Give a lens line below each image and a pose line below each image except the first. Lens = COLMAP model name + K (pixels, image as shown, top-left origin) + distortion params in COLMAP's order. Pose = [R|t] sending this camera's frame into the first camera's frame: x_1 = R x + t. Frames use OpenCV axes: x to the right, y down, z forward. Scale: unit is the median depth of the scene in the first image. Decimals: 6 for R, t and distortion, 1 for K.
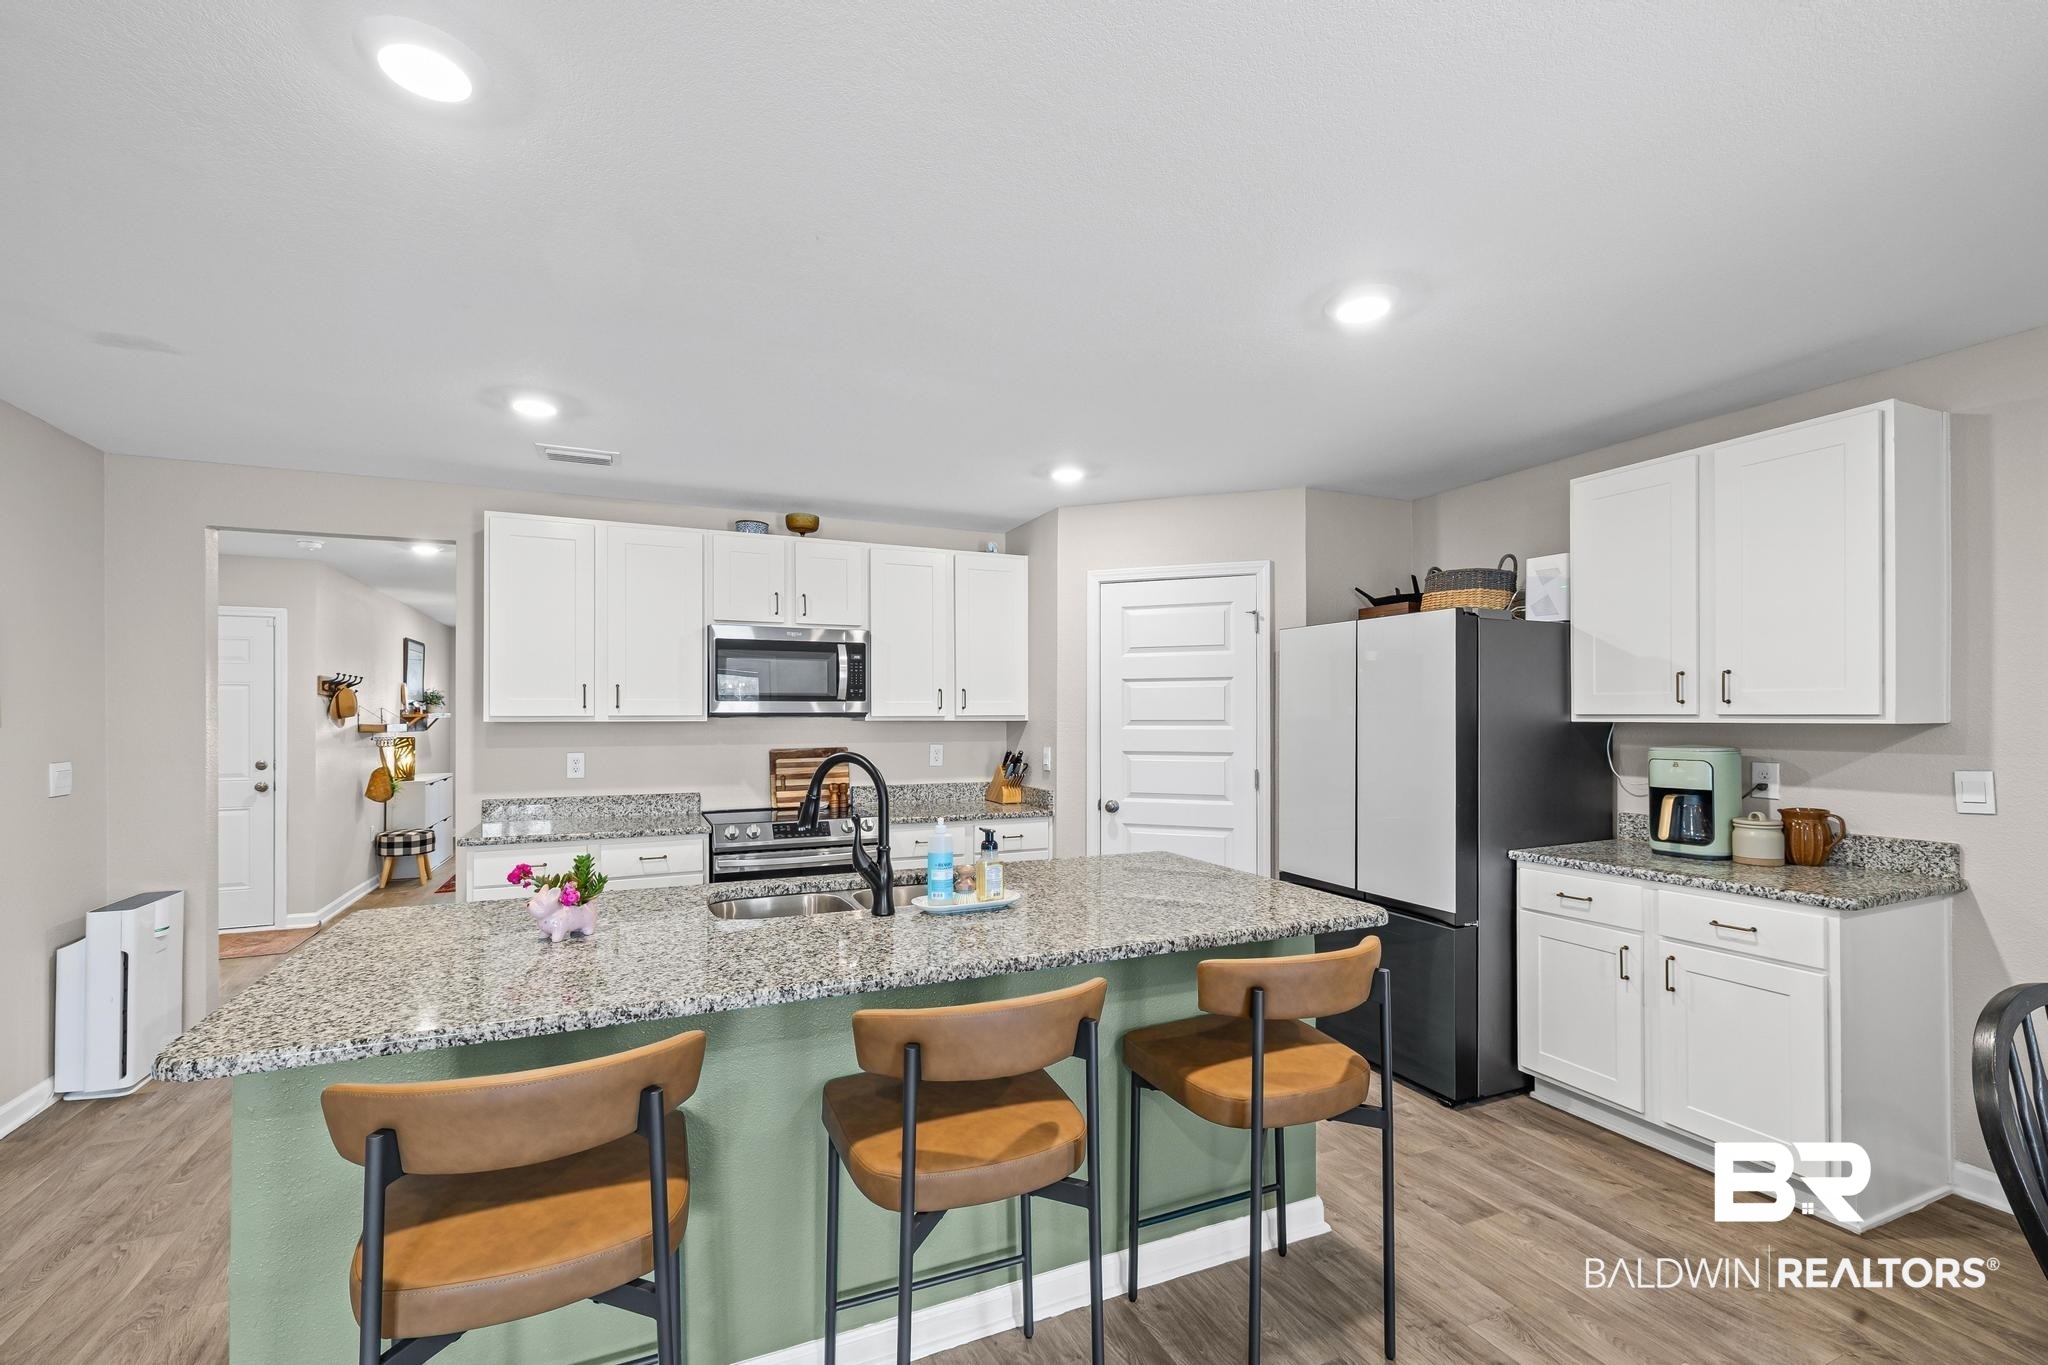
lens RADIAL K [[882.4, 0, 1014.3], [0, 882.4, 703.0], [0, 0, 1]] dist [0.001992, 0.000420]
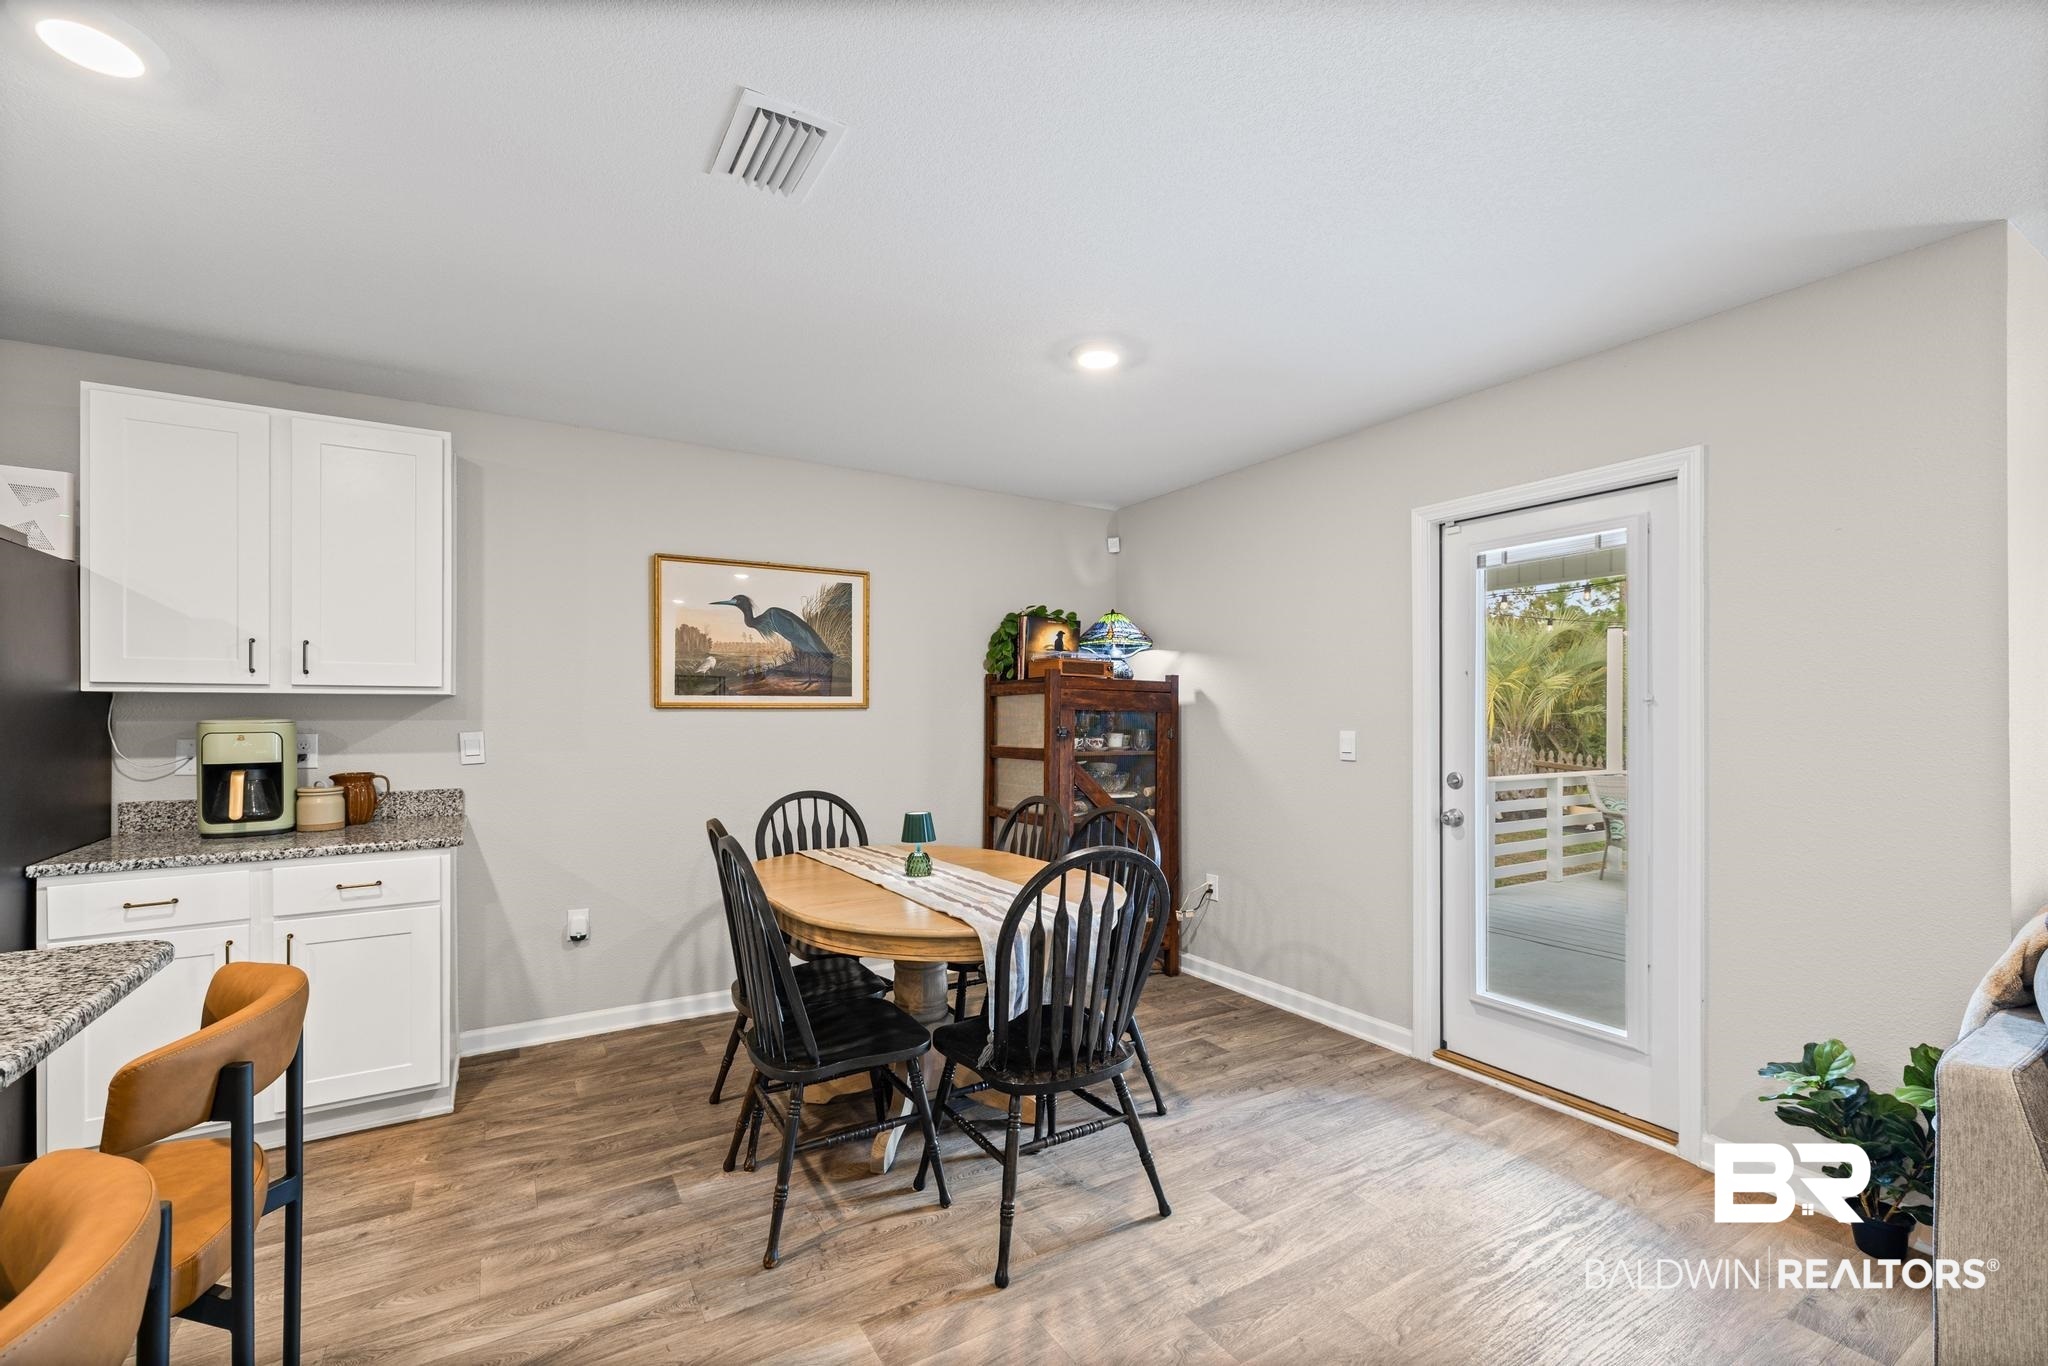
lens RADIAL K [[882.4, 0, 1012.6], [0, 882.4, 702.0], [0, 0, 1]] dist [0.001992, 0.000420]
pose [[-0.136981, 0.013242, 0.990485, -0.292670], [-0.014626, 0.999775, -0.015389, 0.035582], [-0.990466, -0.016595, -0.136756, 0.334144]]
